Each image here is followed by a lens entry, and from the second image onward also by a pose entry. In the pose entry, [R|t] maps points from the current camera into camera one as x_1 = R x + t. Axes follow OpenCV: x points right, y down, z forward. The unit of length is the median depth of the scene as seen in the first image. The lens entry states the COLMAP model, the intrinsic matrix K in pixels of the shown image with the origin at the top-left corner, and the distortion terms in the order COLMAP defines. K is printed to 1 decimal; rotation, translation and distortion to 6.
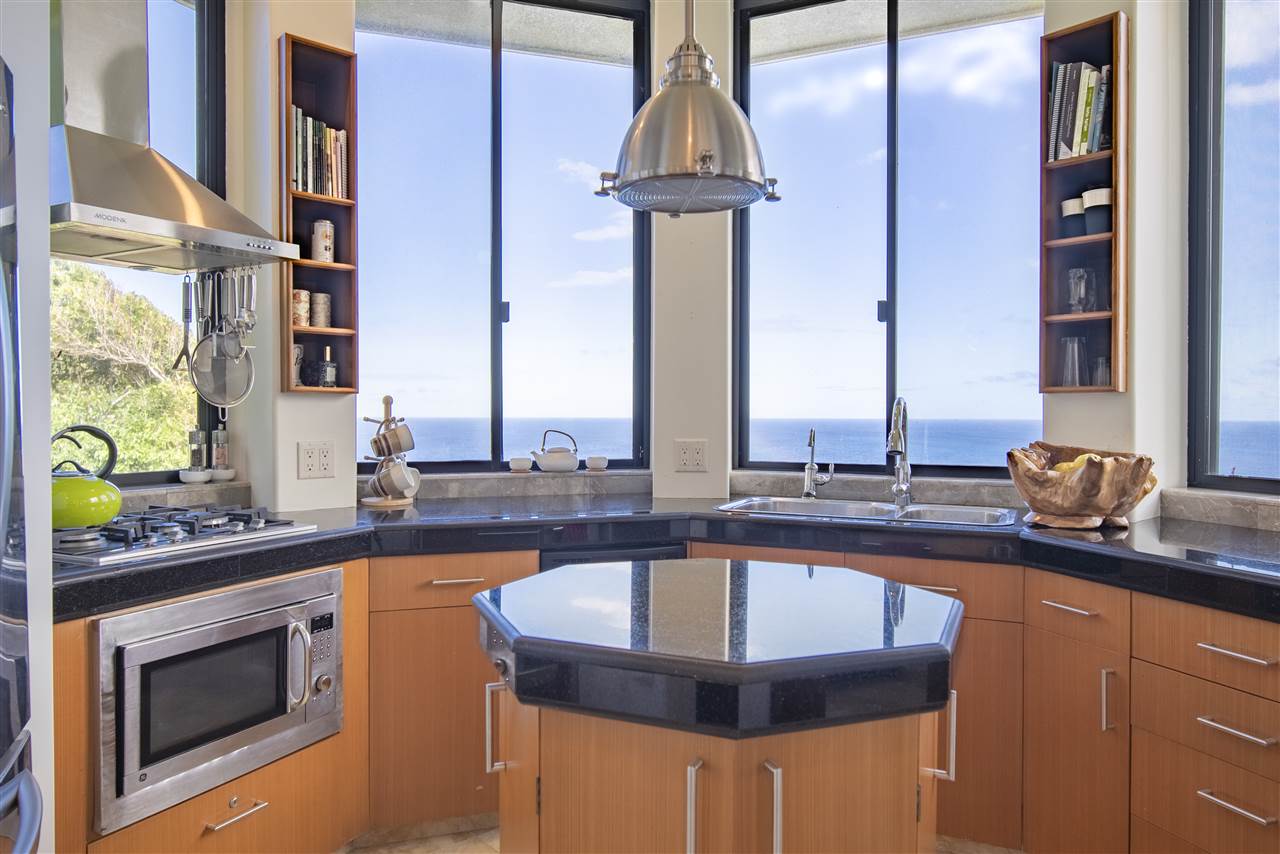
lens RADIAL K [[862.0, 0, 643.8], [0, 862.0, 424.6], [0, 0, 1]] dist [-0.003596, 0.000635]
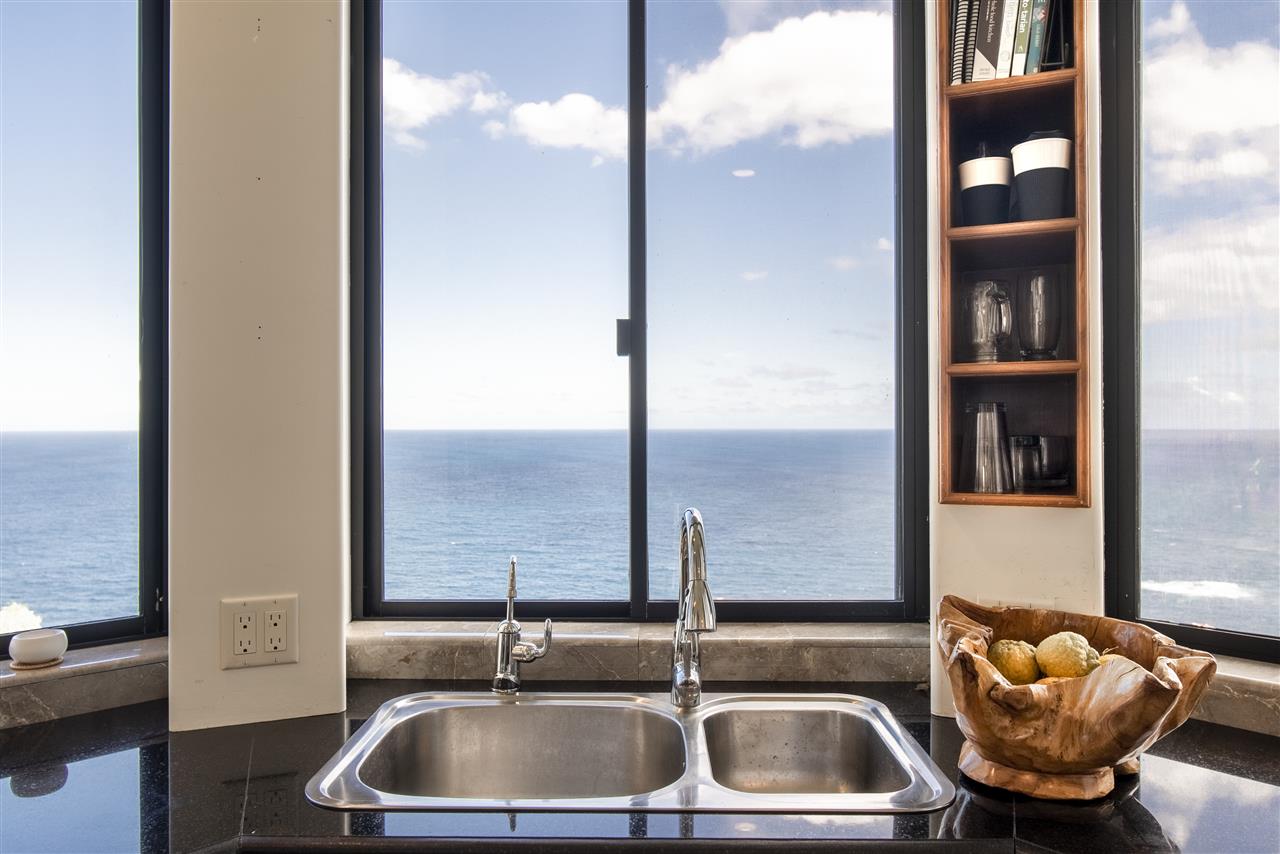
lens RADIAL K [[862.0, 0, 640.7], [0, 862.0, 423.6], [0, 0, 1]] dist [-0.003596, 0.000635]
pose [[0.910044, -0.001868, 0.414507, 0.059549], [0.008050, 0.999881, -0.013167, -0.082737], [-0.414433, 0.015320, 0.909951, 0.586546]]
